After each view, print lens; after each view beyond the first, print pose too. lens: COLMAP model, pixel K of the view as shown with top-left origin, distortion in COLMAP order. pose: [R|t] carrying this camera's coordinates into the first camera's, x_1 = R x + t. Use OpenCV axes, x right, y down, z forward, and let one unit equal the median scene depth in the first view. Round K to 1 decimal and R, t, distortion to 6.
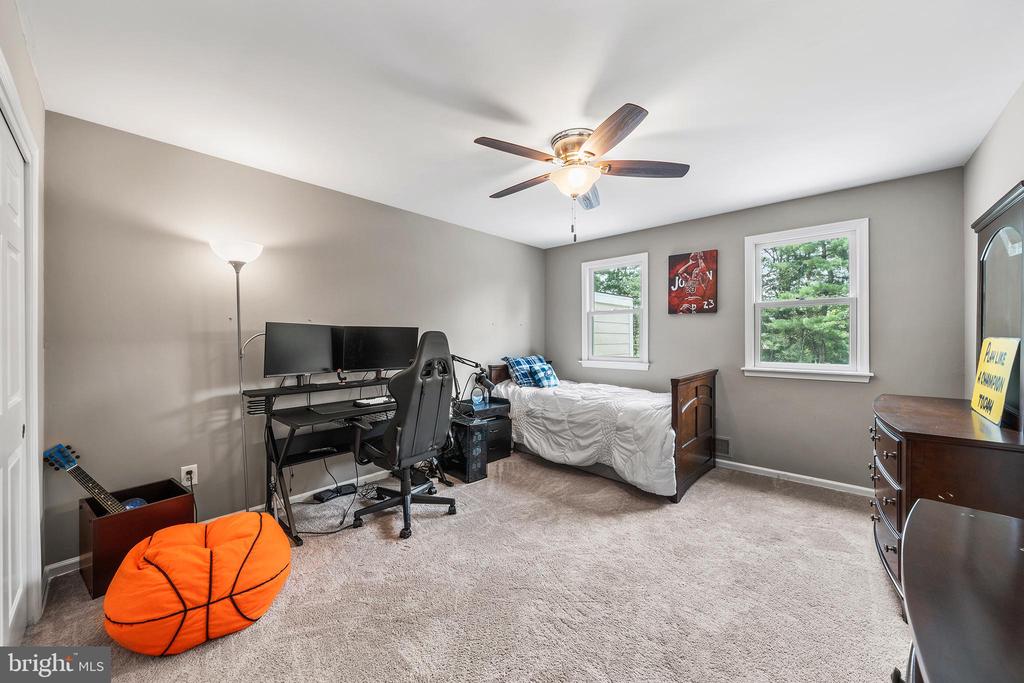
lens RADIAL K [[382.0, 0, 511.7], [0, 382.0, 336.5], [0, 0, 1]] dist [-0.001004, 0.000106]
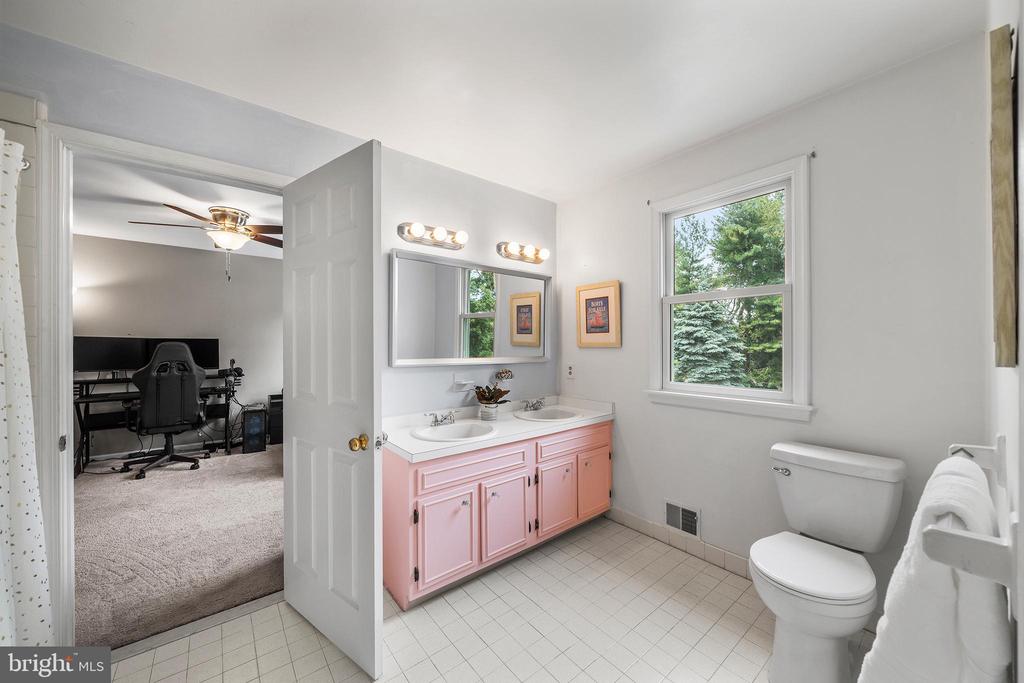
lens RADIAL K [[382.0, 0, 513.4], [0, 382.0, 344.7], [0, 0, 1]] dist [-0.001004, 0.000106]
pose [[0.988611, 0.001155, -0.150487, 1.235319], [-0.001677, 0.999993, -0.003345, -0.001270], [0.150482, 0.003559, 0.988606, -0.237006]]
